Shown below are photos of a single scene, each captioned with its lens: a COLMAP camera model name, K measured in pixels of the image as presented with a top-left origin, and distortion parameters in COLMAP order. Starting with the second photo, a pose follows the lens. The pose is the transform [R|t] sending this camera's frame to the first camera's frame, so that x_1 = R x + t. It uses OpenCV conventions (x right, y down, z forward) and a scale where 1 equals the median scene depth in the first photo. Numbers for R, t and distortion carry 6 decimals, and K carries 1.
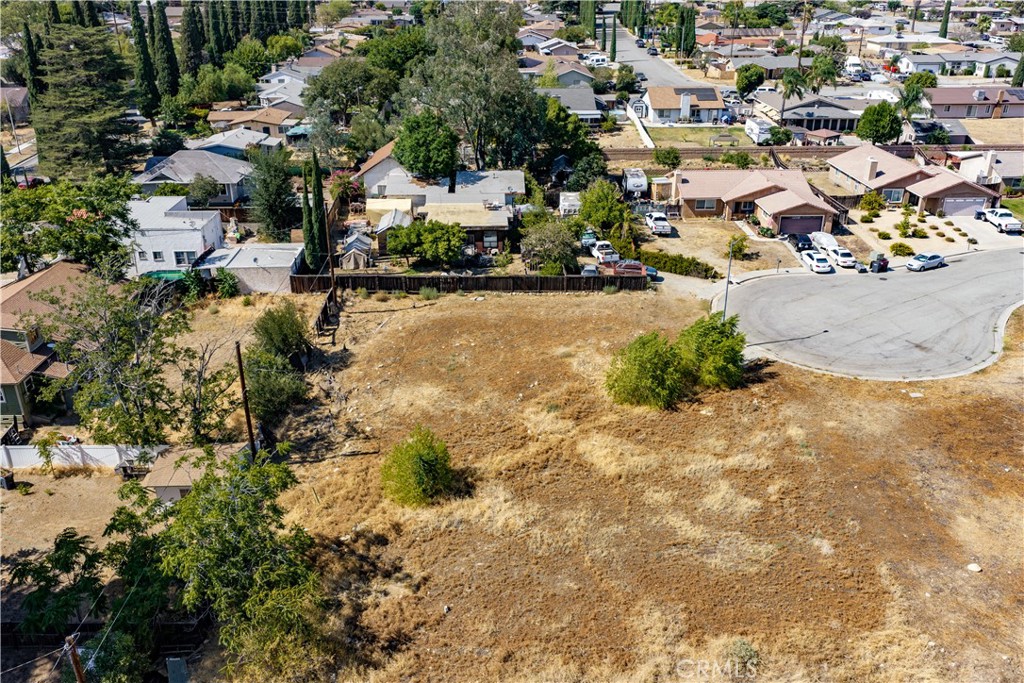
lens RADIAL K [[852.4, 0, 511.0], [0, 852.4, 337.2], [0, 0, 1]] dist [0.009844, -0.020123]
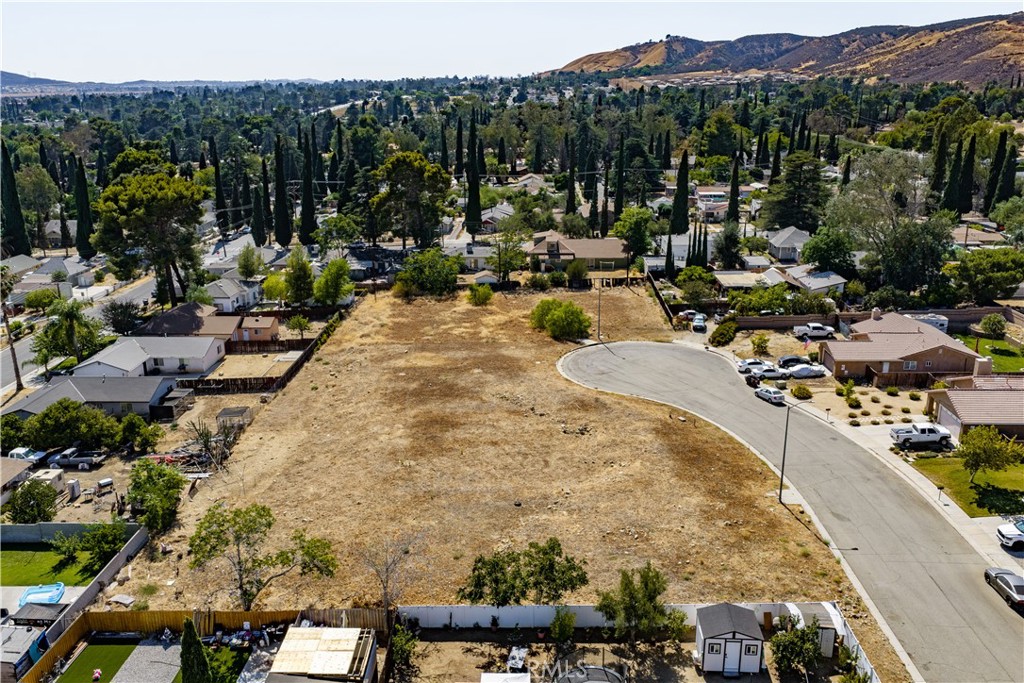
lens RADIAL K [[852.4, 0, 517.9], [0, 852.4, 333.6], [0, 0, 1]] dist [0.009844, -0.020123]
pose [[-0.047943, 0.283675, -0.957721, 1.636071], [-0.400927, 0.872729, 0.278571, -0.356994], [0.914855, 0.397332, 0.071891, 0.582335]]
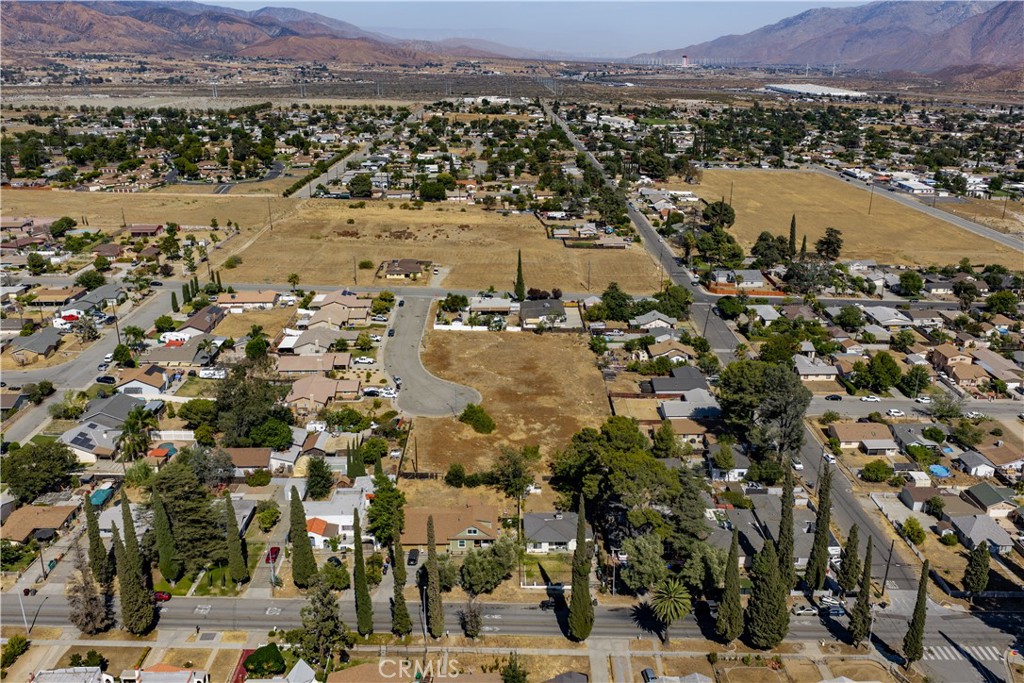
lens RADIAL K [[852.4, 0, 513.0], [0, 852.4, 348.0], [0, 0, 1]] dist [0.009844, -0.020123]
pose [[0.010694, -0.338277, 0.940986, -2.227463], [0.411624, 0.859099, 0.304162, -0.915539], [-0.911291, 0.384079, 0.148430, 0.182649]]
